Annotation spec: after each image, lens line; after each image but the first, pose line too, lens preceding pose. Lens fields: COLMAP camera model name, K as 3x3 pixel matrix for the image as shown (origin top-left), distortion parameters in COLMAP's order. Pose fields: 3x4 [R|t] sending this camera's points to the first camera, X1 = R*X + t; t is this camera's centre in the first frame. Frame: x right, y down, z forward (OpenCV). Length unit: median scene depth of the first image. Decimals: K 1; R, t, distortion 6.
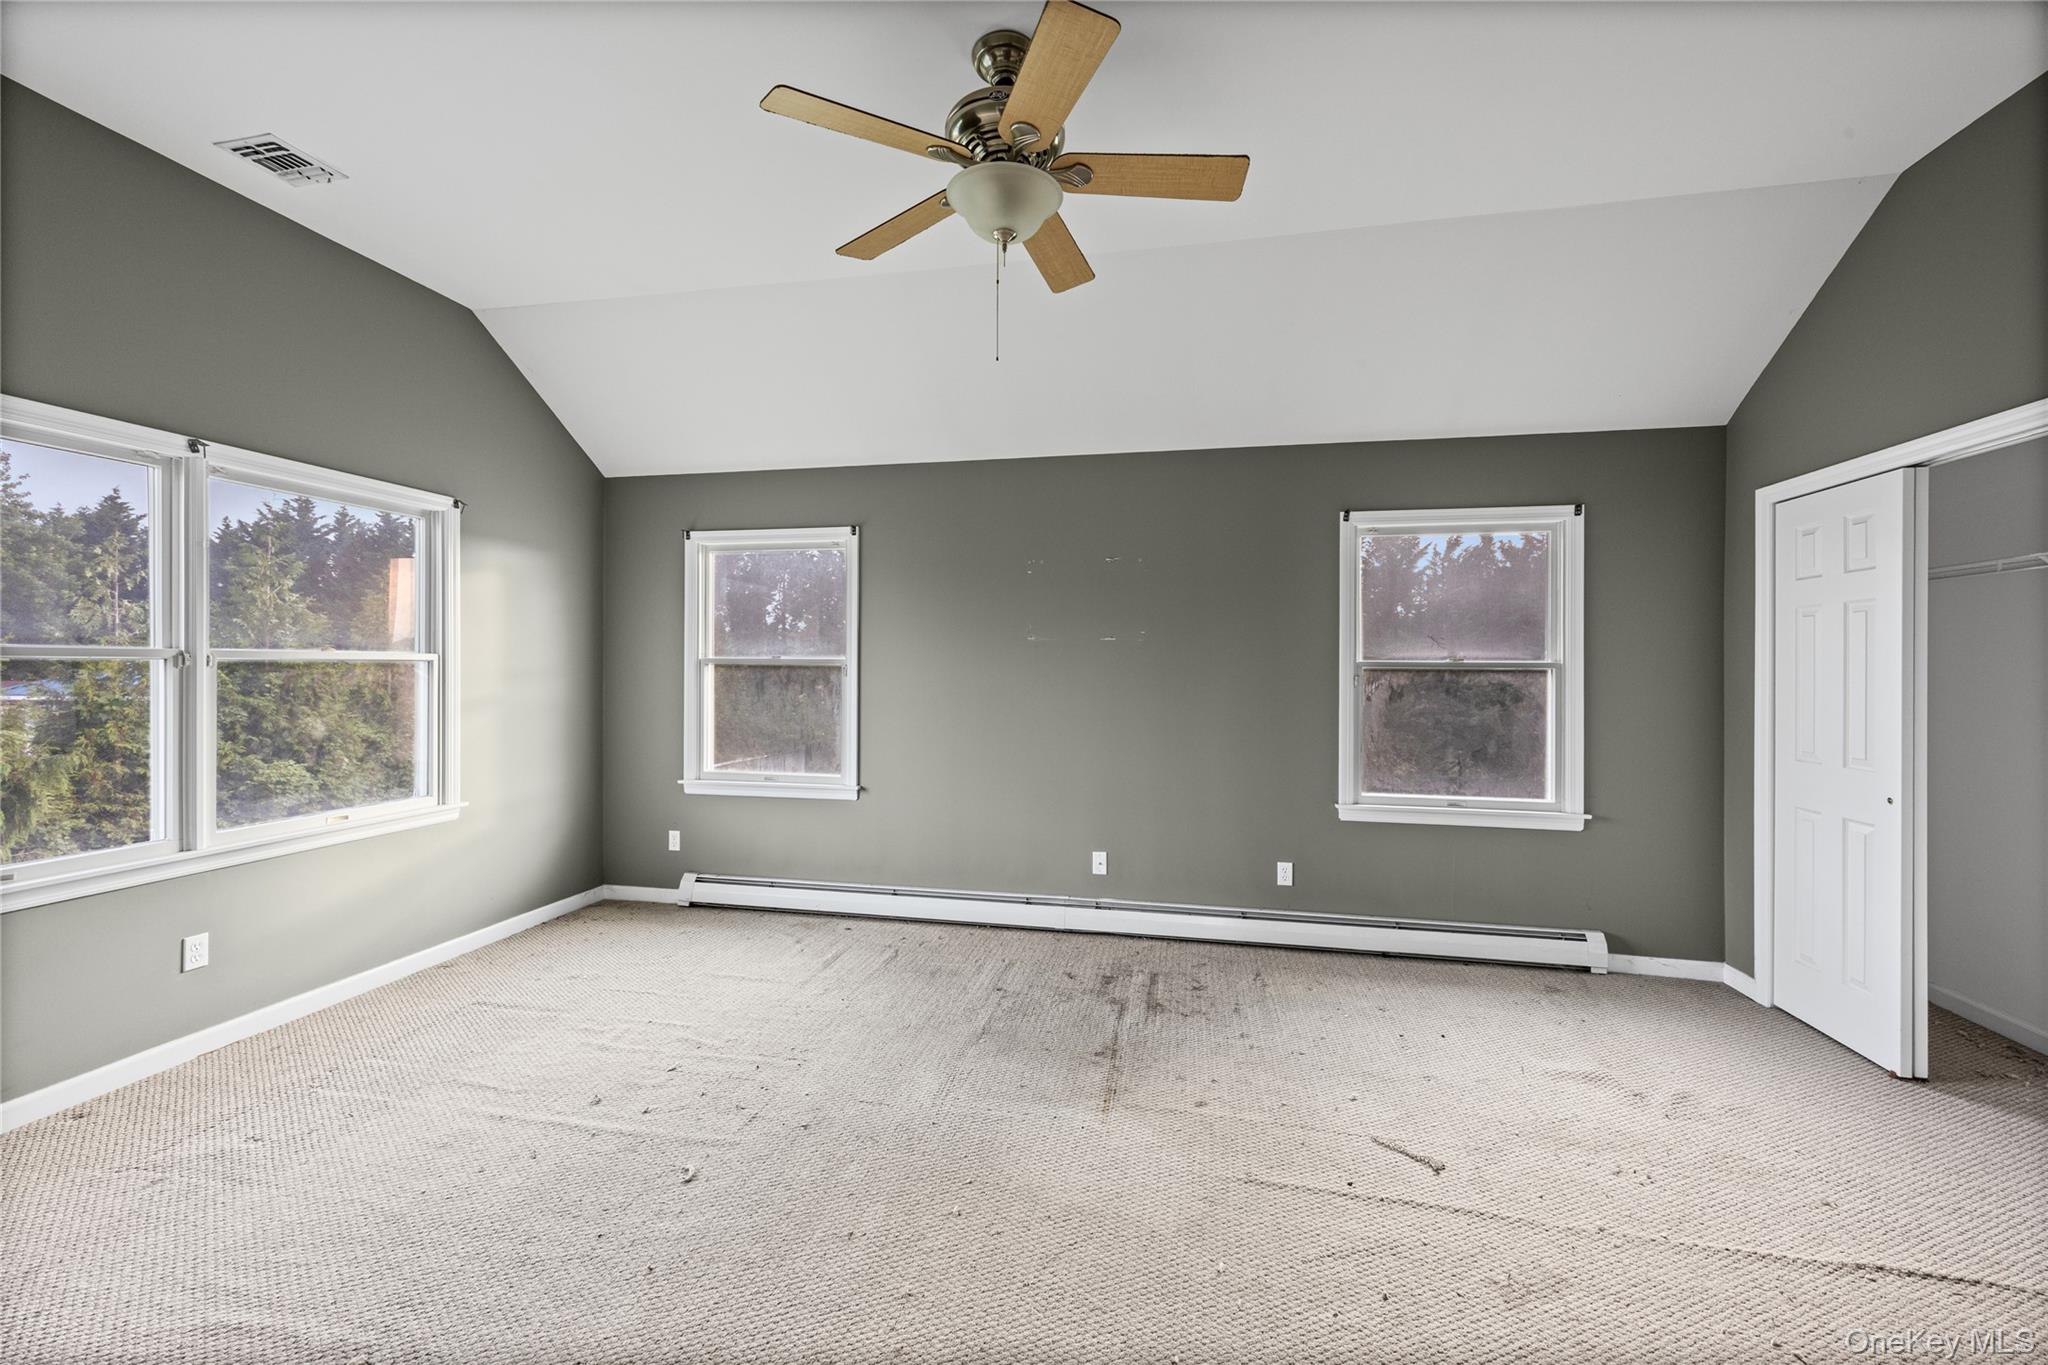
lens RADIAL K [[816.4, 0, 1033.3], [0, 816.4, 662.0], [0, 0, 1]] dist [0.000038, 0.000379]
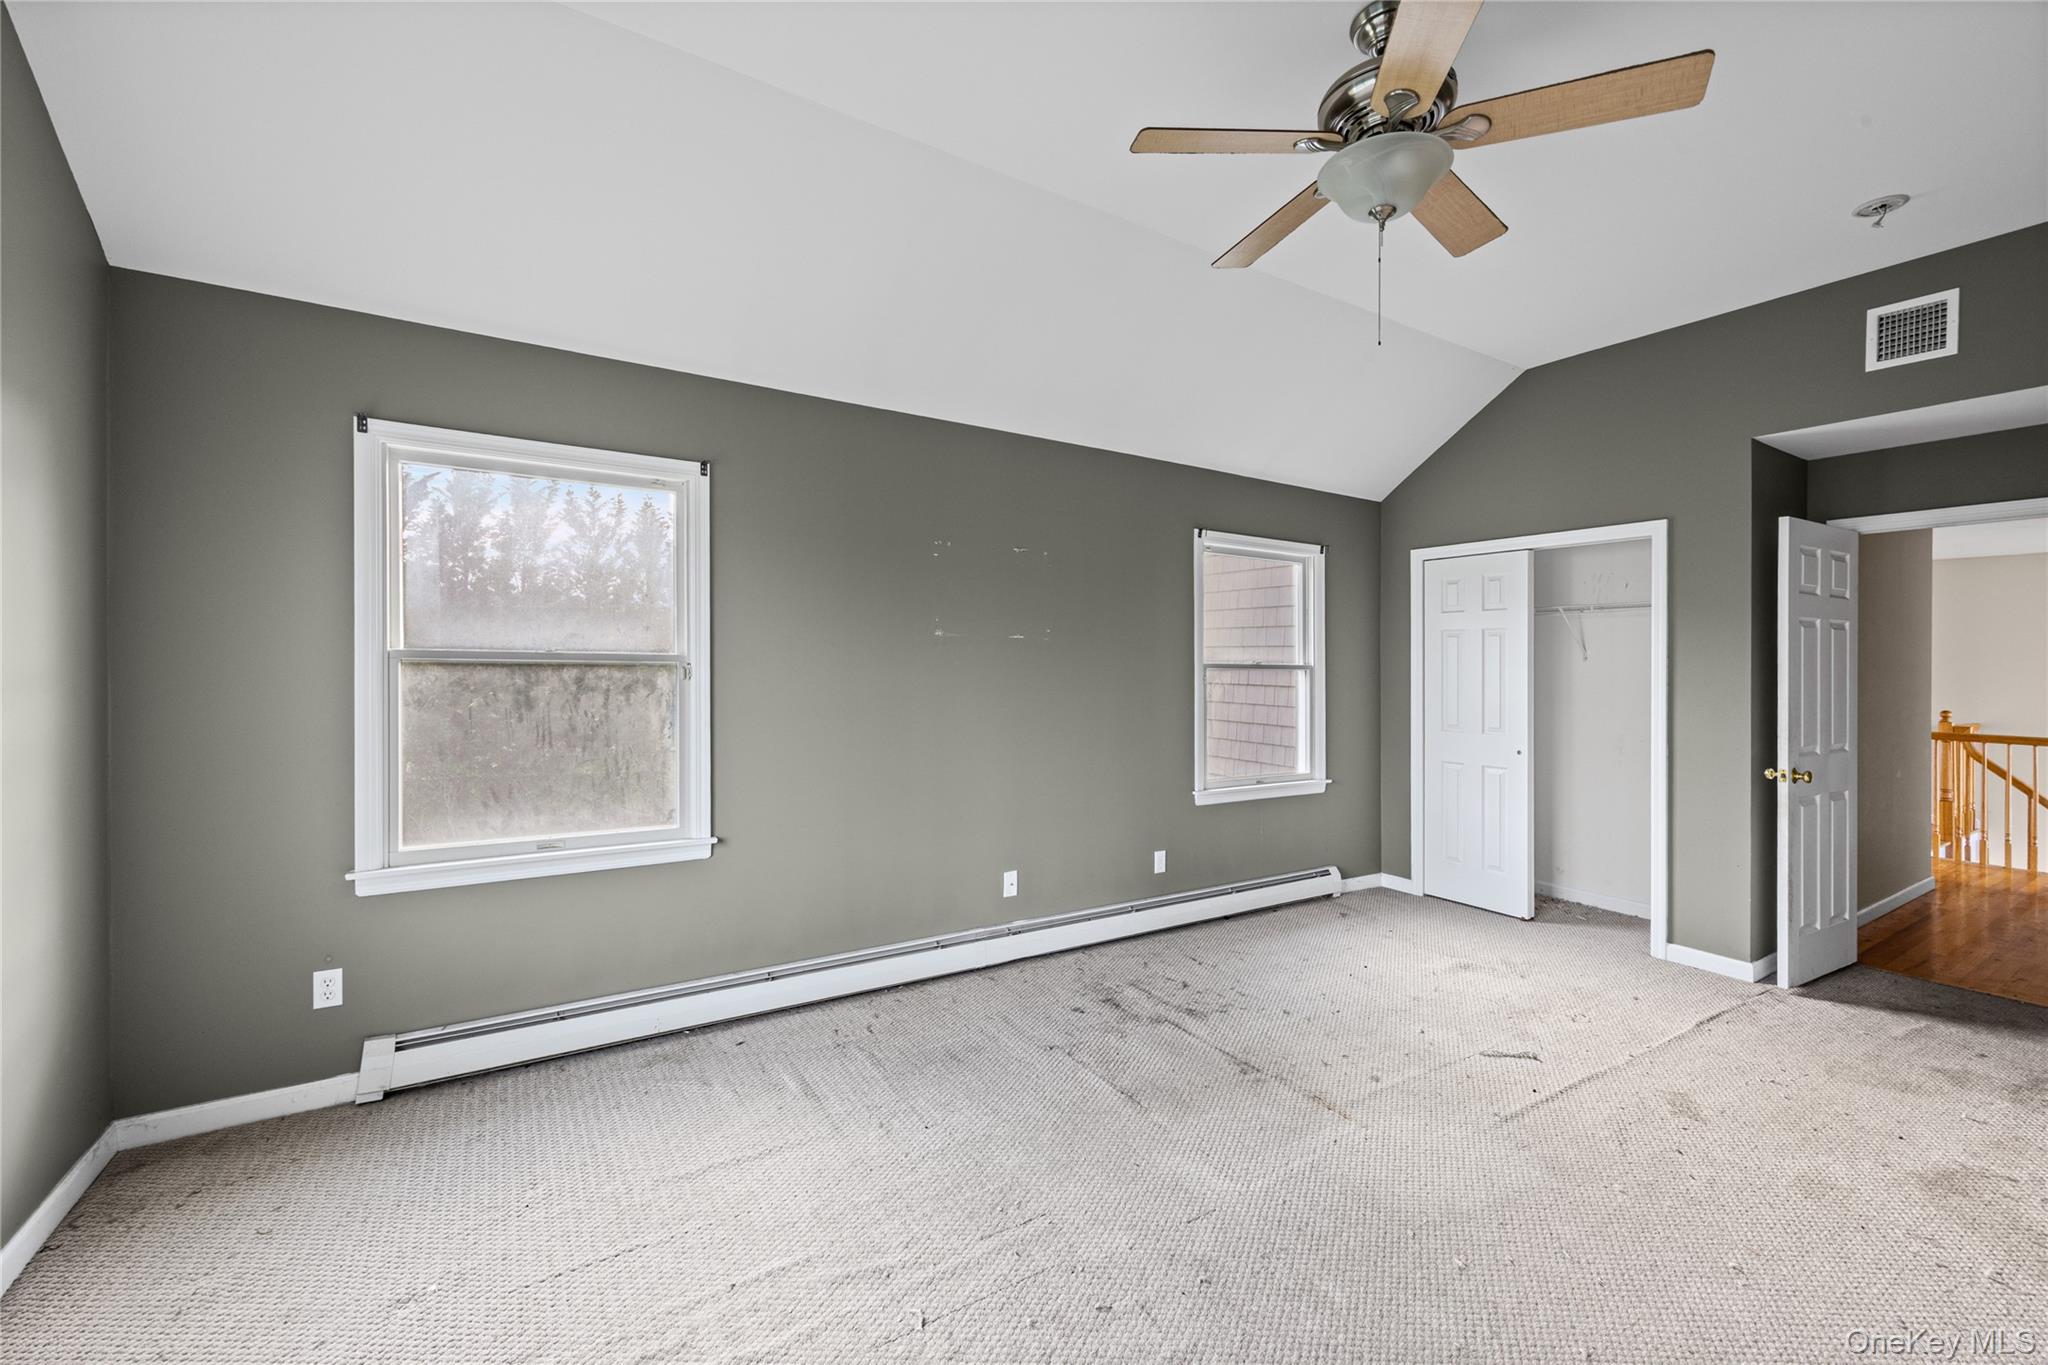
lens RADIAL K [[816.4, 0, 1031.7], [0, 816.4, 667.5], [0, 0, 1]] dist [0.000038, 0.000379]
pose [[0.728085, 0.002021, 0.685484, -0.593796], [-0.010073, 0.999919, 0.007750, -0.001935], [-0.685413, -0.012548, 0.728046, 0.368595]]
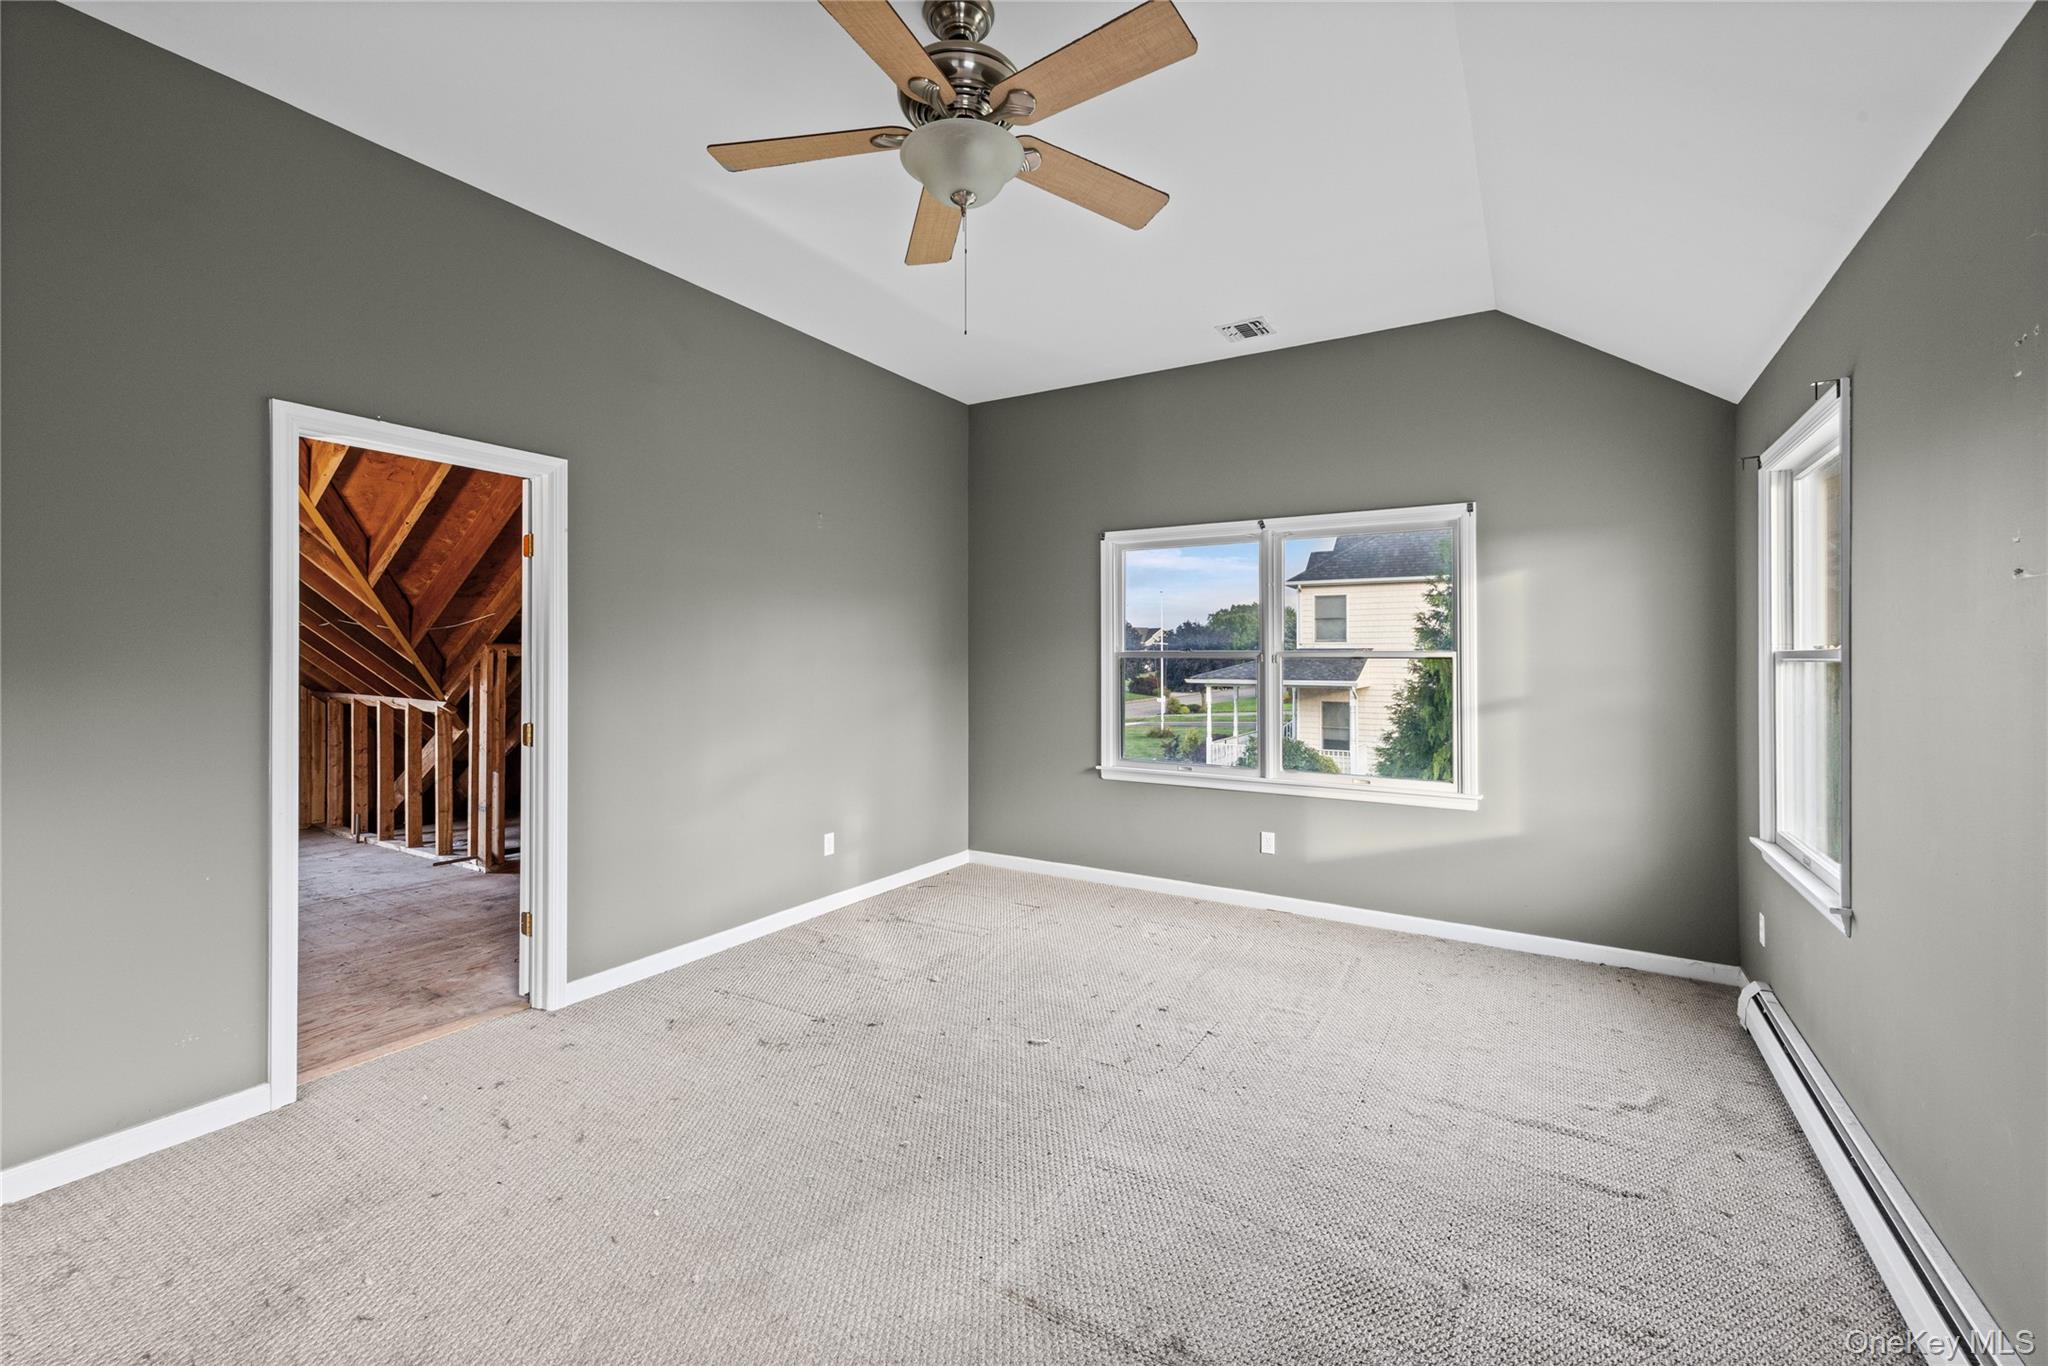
lens RADIAL K [[851.7, 0, 1023.3], [0, 851.7, 662.4], [0, 0, 1]] dist [0.003056, 0.000098]
pose [[-0.347588, -0.003163, -0.937642, 0.521648], [-0.000792, 0.999995, -0.003080, 0.008193], [0.937647, -0.000328, -0.347588, 0.857237]]
